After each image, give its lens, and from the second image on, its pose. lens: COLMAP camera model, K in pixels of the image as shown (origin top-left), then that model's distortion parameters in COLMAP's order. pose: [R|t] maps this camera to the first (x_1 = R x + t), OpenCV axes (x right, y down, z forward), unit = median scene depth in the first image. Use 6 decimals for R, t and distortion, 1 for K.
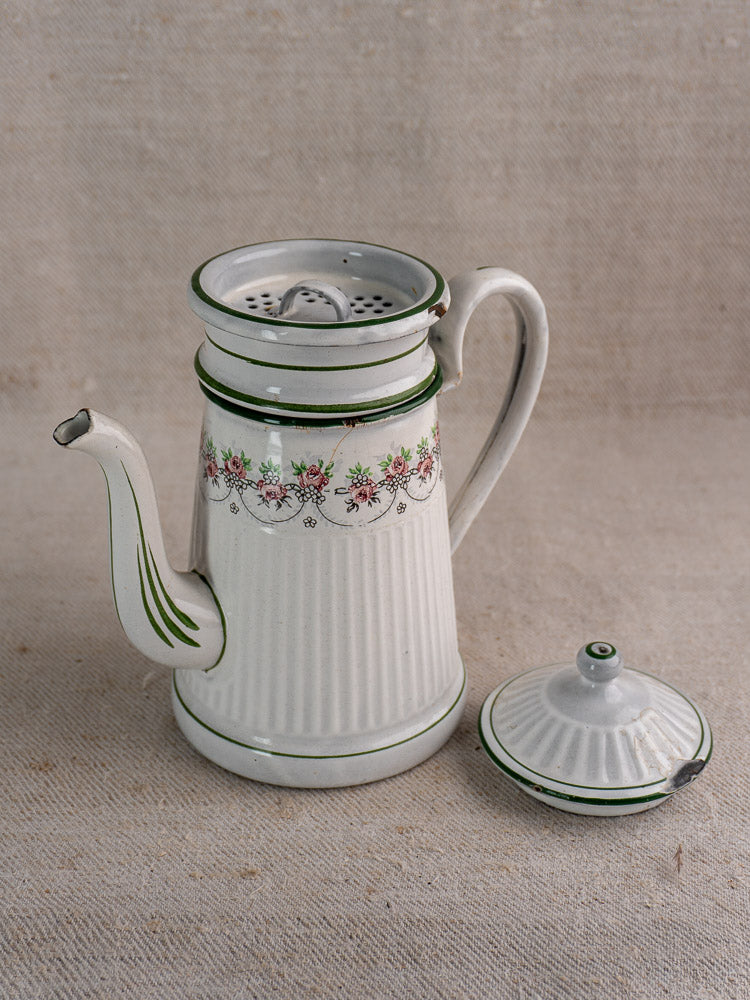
lens RADIAL K [[1565.2, 0, 378.5], [0, 1565.2, 436.3], [0, 0, 1]] dist [0.009708, 0.118631]
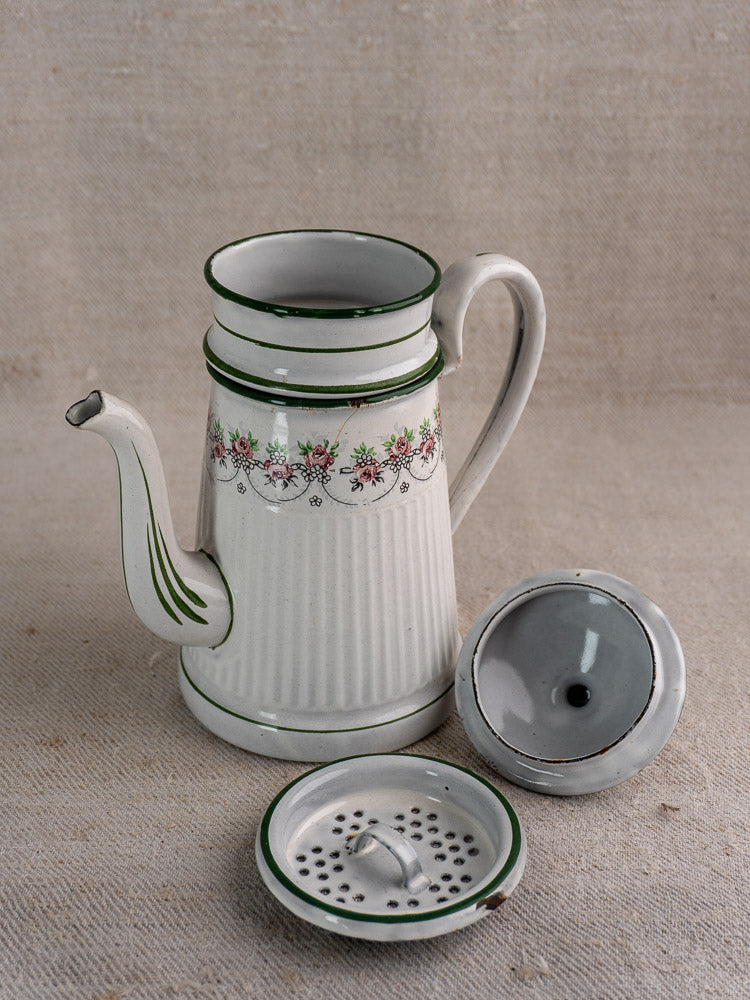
lens RADIAL K [[1565.2, 0, 378.5], [0, 1565.2, 436.3], [0, 0, 1]] dist [0.009708, 0.118631]
pose [[0.999947, -0.003007, 0.009884, -0.009076], [0.003018, 0.999995, -0.001110, 0.009831], [-0.009881, 0.001140, 0.999951, -0.018929]]
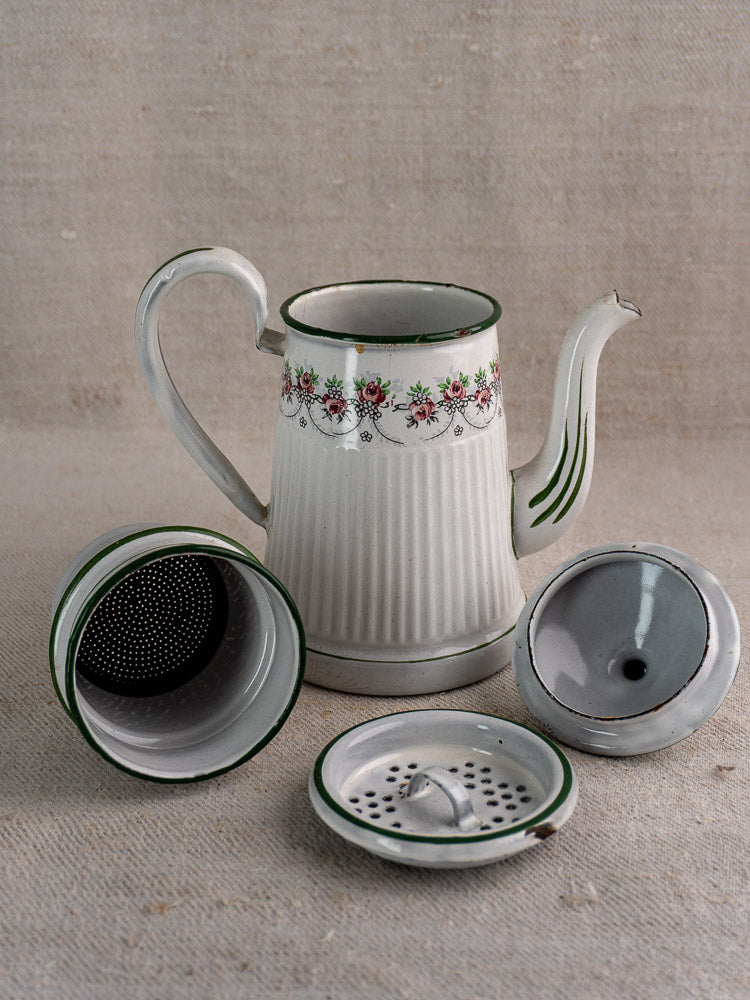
lens RADIAL K [[1562.3, 0, 381.5], [0, 1562.3, 450.4], [0, 0, 1]] dist [0.003169, 0.114131]
pose [[0.998906, 0.008156, -0.046054, 0.006747], [-0.013183, 0.993854, -0.109912, 0.121447], [0.044874, 0.110399, 0.992874, -0.035618]]
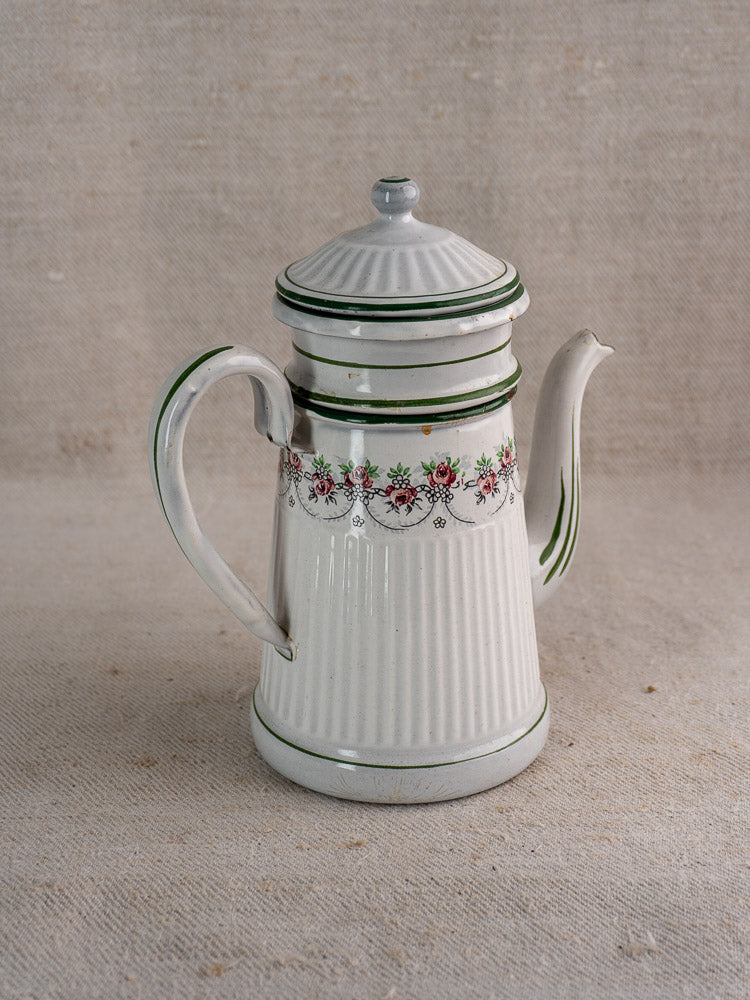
lens RADIAL K [[1687.8, 0, 375.0], [0, 1687.8, 475.4], [0, 0, 1]] dist [0.009362, 0.136789]
pose [[0.999805, -0.015015, -0.012824, -0.037069], [0.013485, 0.993609, -0.112066, 0.116940], [0.014425, 0.111871, 0.993618, -0.083647]]
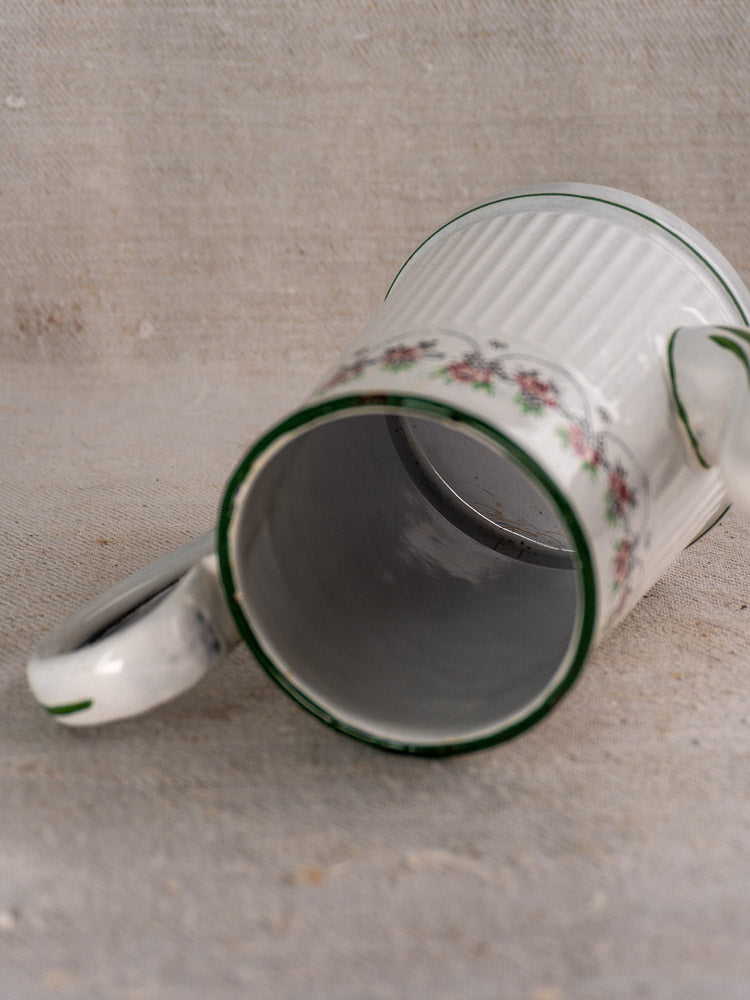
lens RADIAL K [[1565.4, 0, 375.0], [0, 1565.4, 500.0], [0, 0, 1]] dist [0.010129, 0.170593]
pose [[0.998544, -0.019136, 0.050433, -0.116481], [0.027425, 0.985205, -0.169174, 0.214562], [-0.046450, 0.170311, 0.984295, 0.217067]]
